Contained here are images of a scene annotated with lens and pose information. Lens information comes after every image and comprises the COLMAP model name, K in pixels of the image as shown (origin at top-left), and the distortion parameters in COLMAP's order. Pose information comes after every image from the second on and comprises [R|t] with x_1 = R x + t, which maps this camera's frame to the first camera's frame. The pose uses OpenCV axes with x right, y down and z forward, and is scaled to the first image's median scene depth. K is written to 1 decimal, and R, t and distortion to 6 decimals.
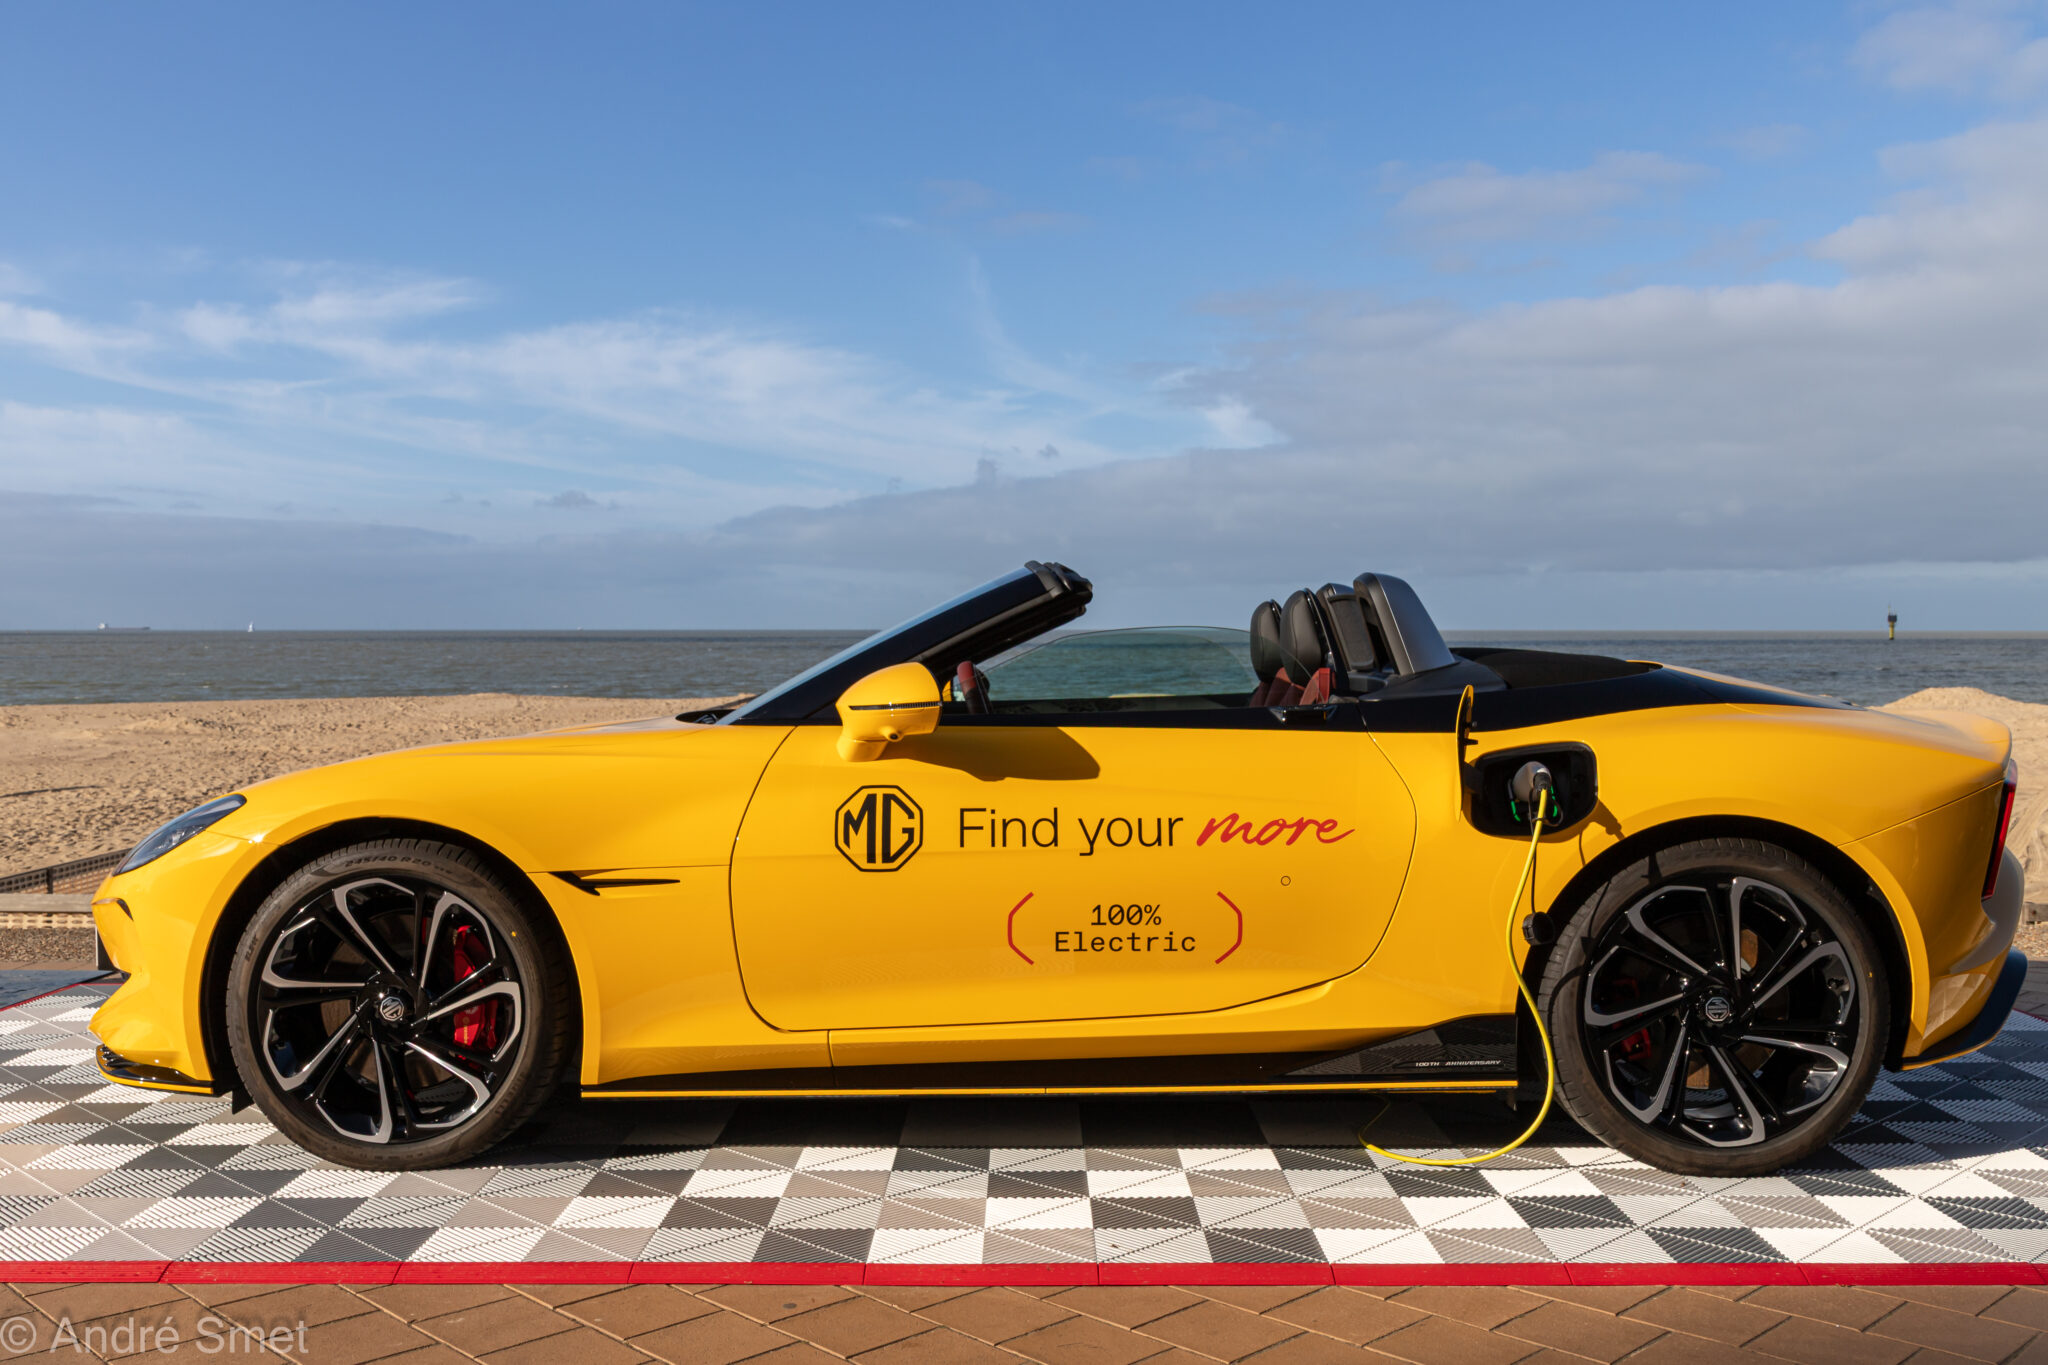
lens RADIAL K [[1831.5, 0, 1019.6], [0, 1831.5, 678.7], [0, 0, 1]] dist [-0.017888, 0.016032]
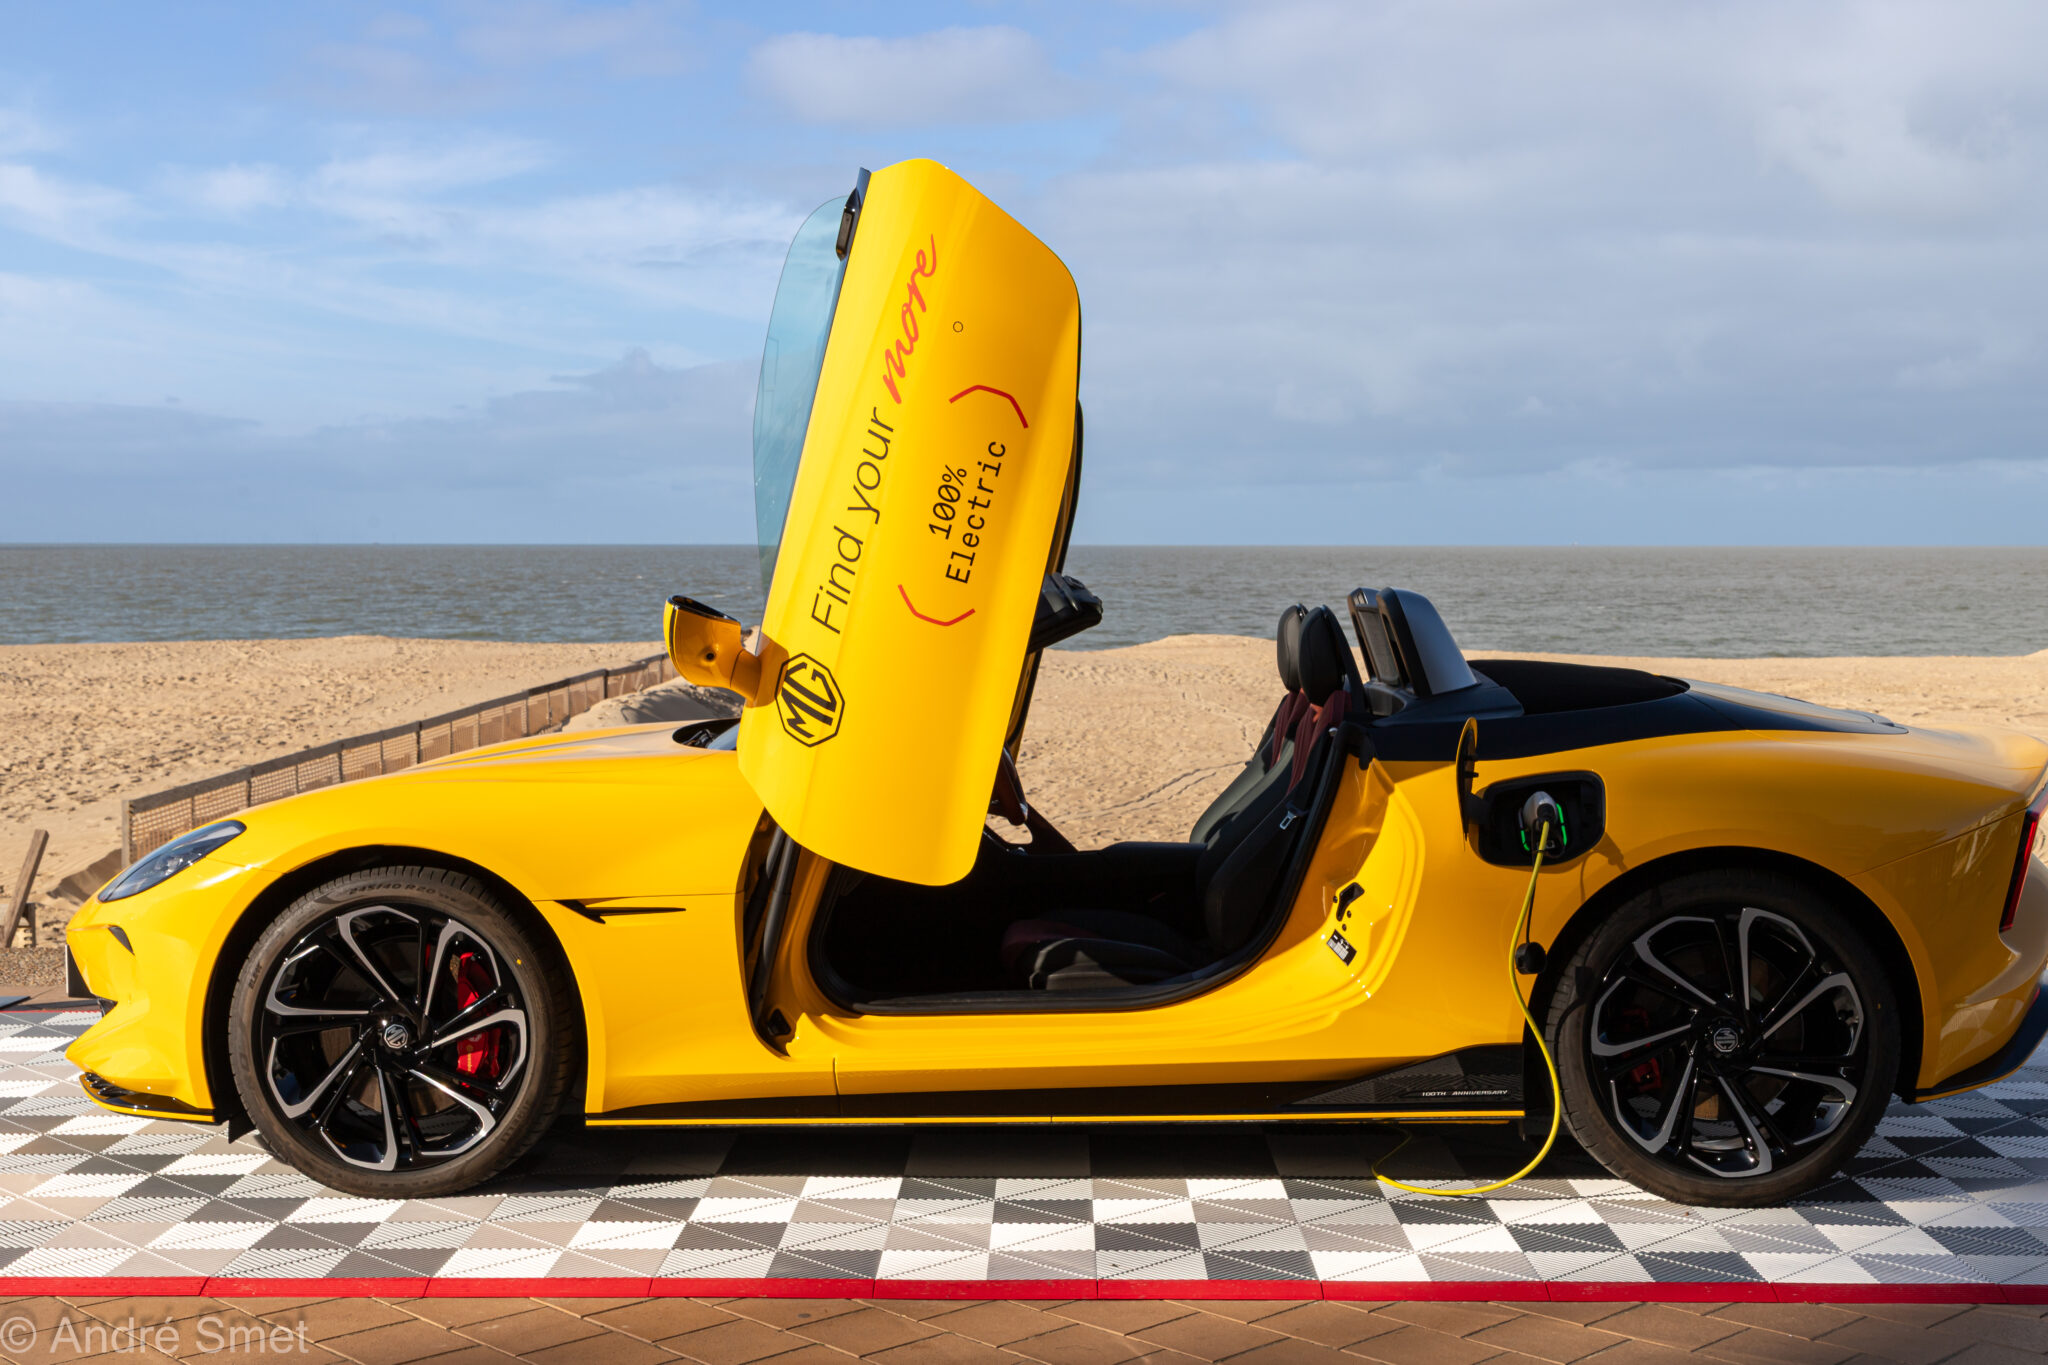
lens RADIAL K [[2375.0, 0, 1027.2], [0, 2375.0, 675.5], [0, 0, 1]] dist [-0.001917, 0.000000]
pose [[0.999967, 0.000949, -0.008103, 0.011289], [-0.000750, 0.999701, 0.024460, -0.048592], [0.008124, -0.024453, 0.999668, -0.290004]]
